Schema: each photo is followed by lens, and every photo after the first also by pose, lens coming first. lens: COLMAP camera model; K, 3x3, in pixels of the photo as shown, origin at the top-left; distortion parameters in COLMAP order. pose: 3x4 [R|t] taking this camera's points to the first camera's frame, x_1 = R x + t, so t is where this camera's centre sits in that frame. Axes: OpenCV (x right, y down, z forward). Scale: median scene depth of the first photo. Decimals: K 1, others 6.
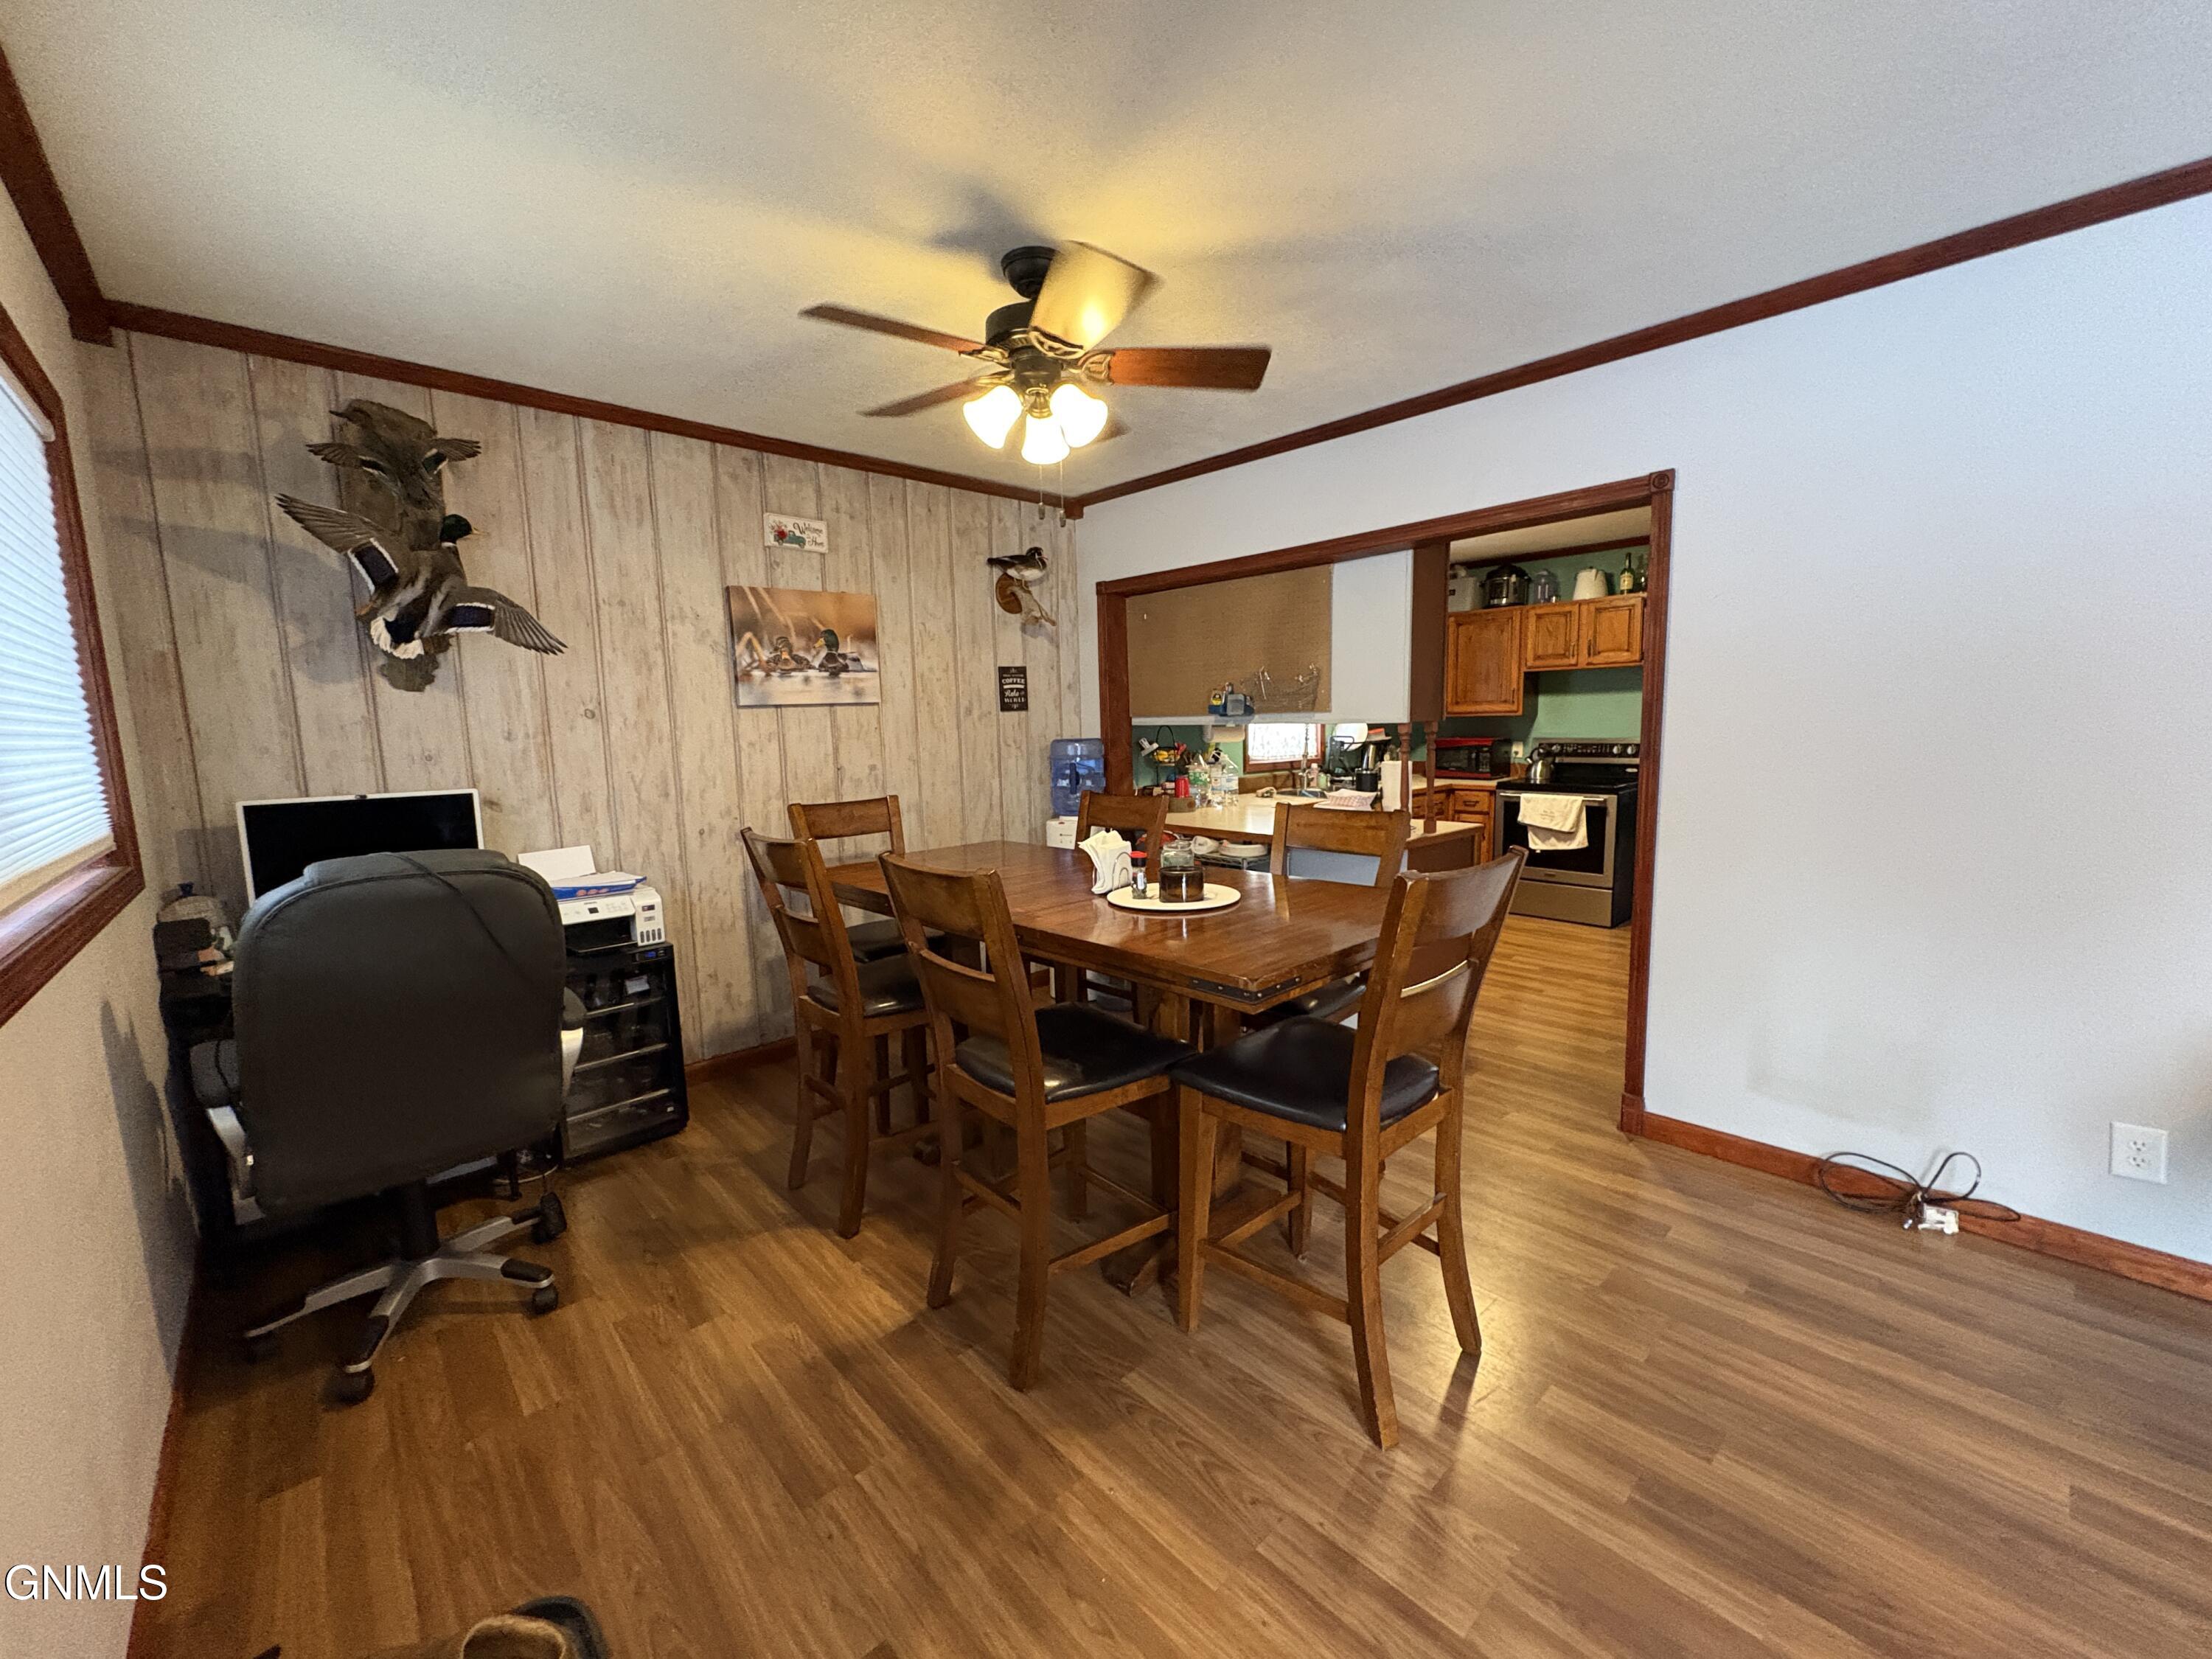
lens RADIAL K [[880.7, 0, 1107.0], [0, 880.7, 828.3], [0, 0, 1]] dist [-0.000814, 0.000142]
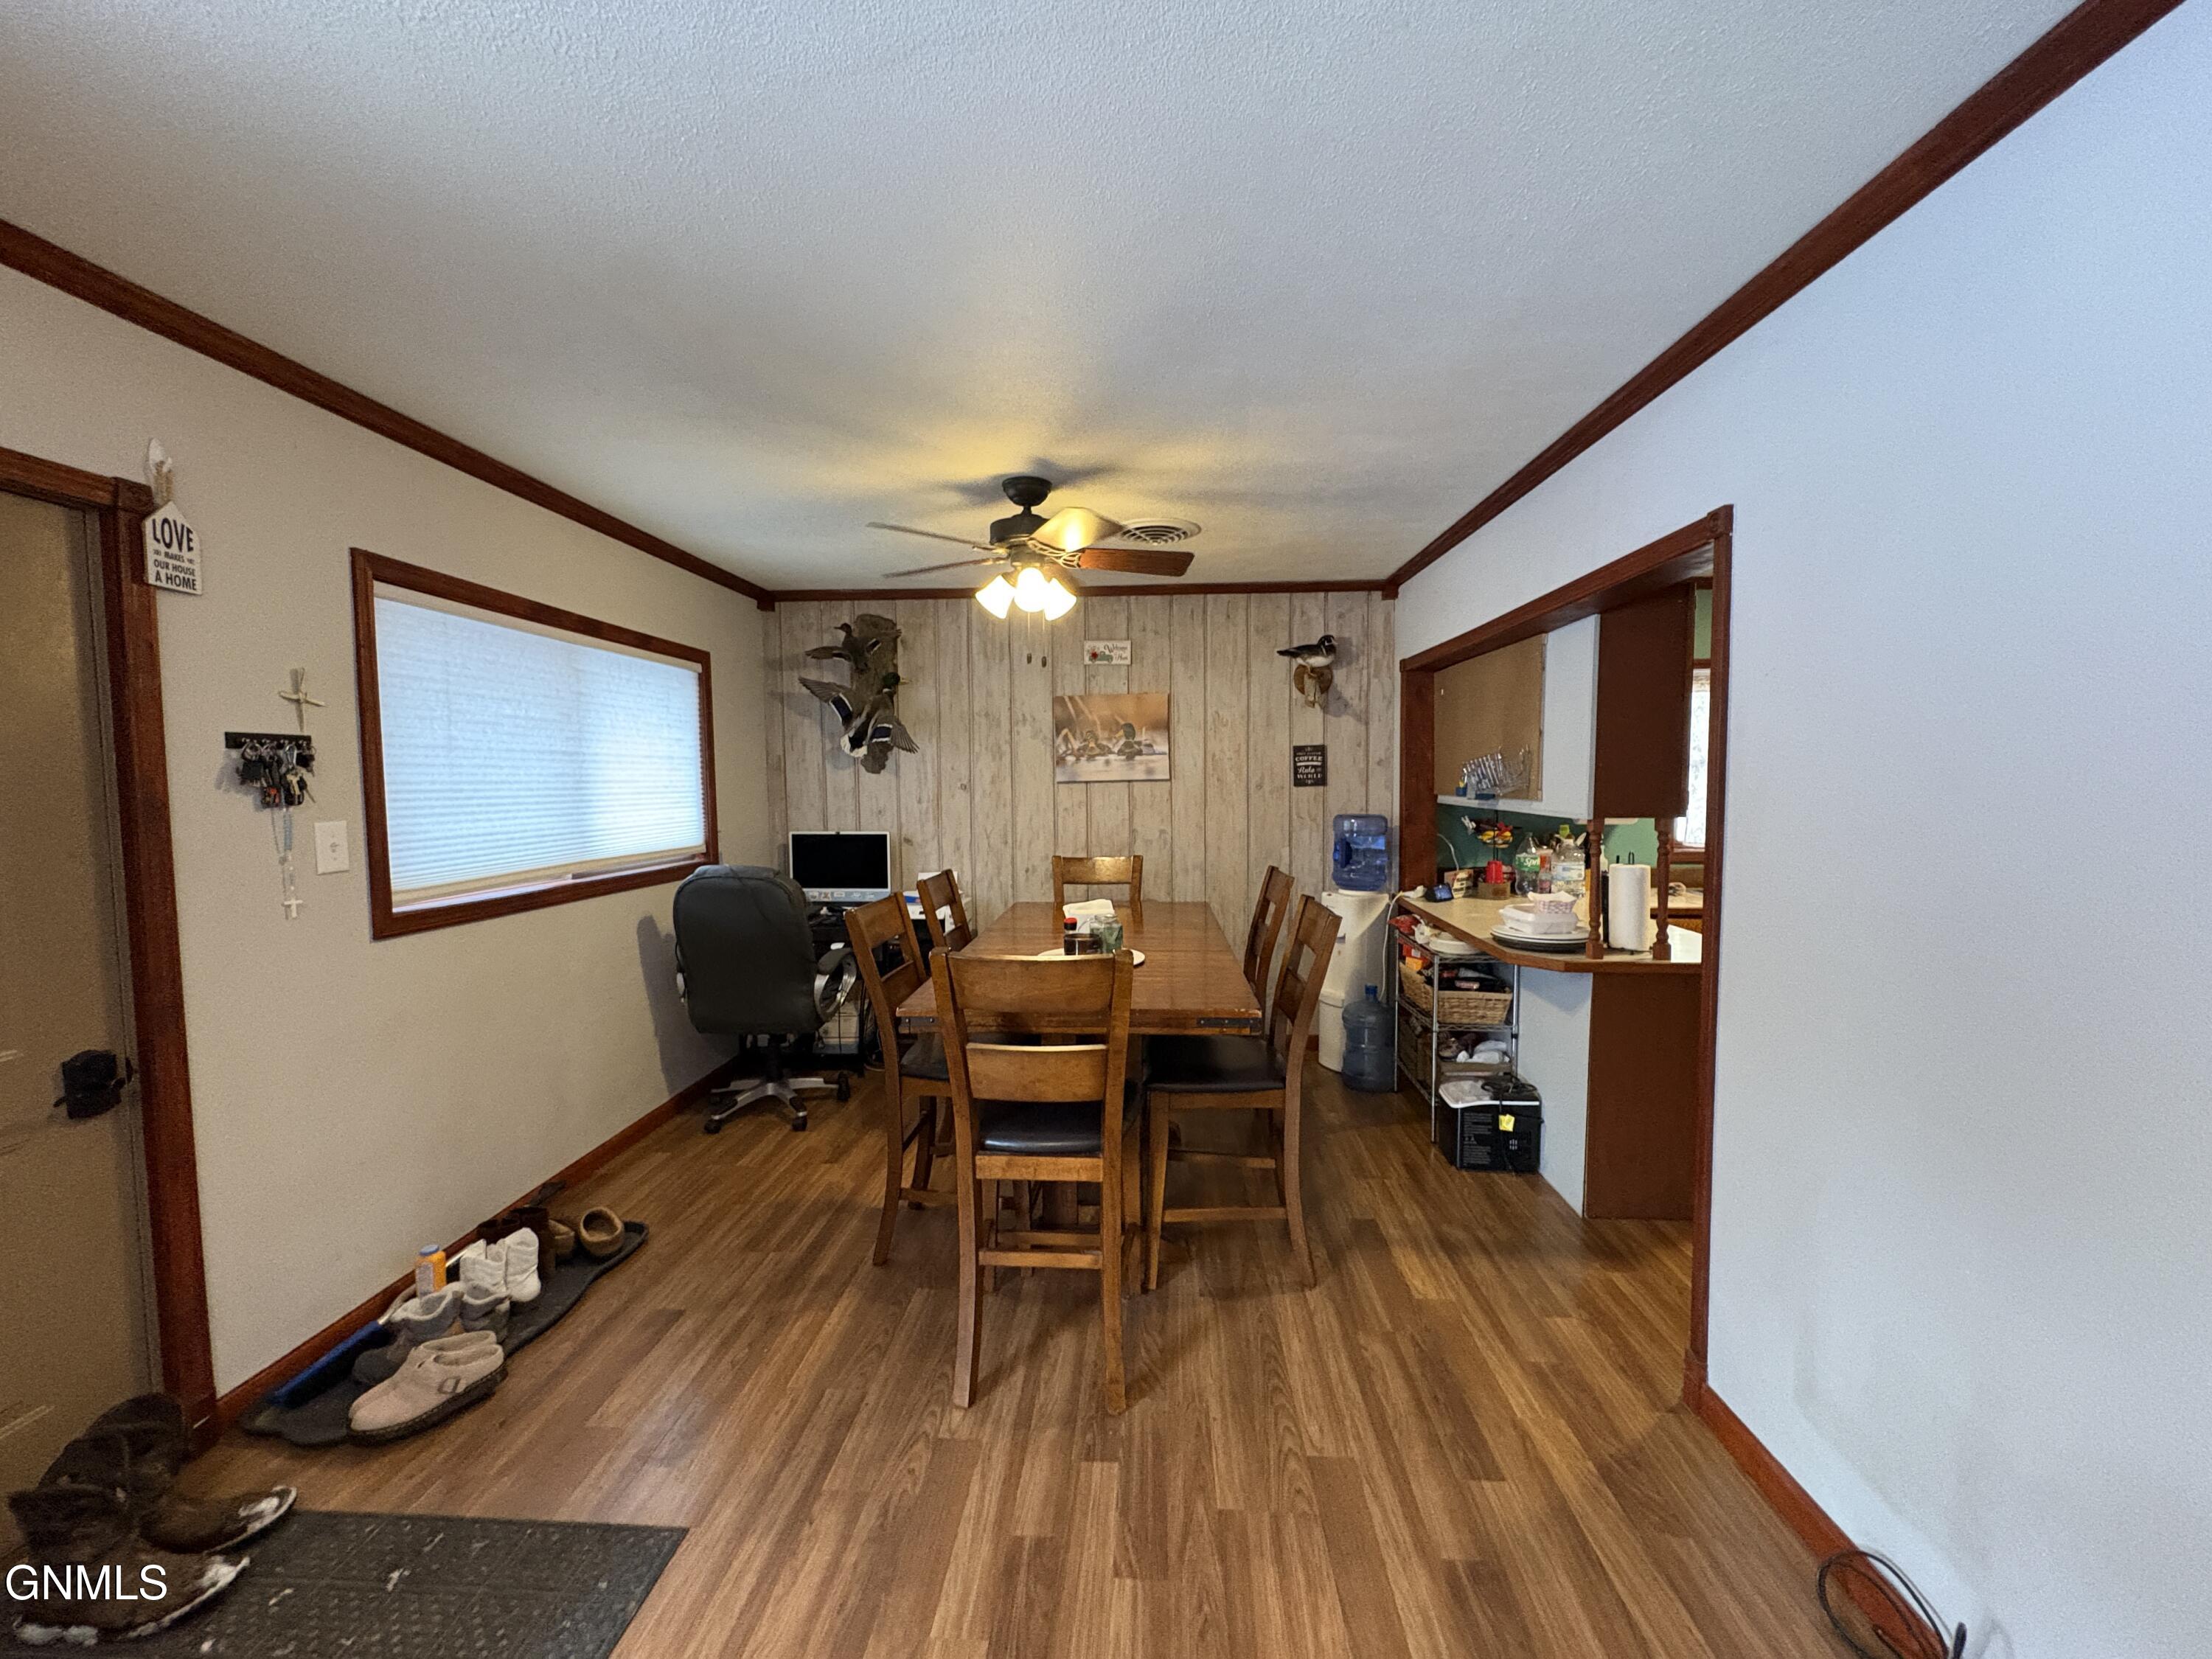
lens RADIAL K [[880.7, 0, 1110.0], [0, 880.7, 829.5], [0, 0, 1]] dist [-0.000814, 0.000142]
pose [[0.694120, 0.061095, -0.717262, 0.624424], [-0.096295, 0.995317, -0.008409, -0.060208], [0.713389, 0.074905, 0.696753, 0.101139]]
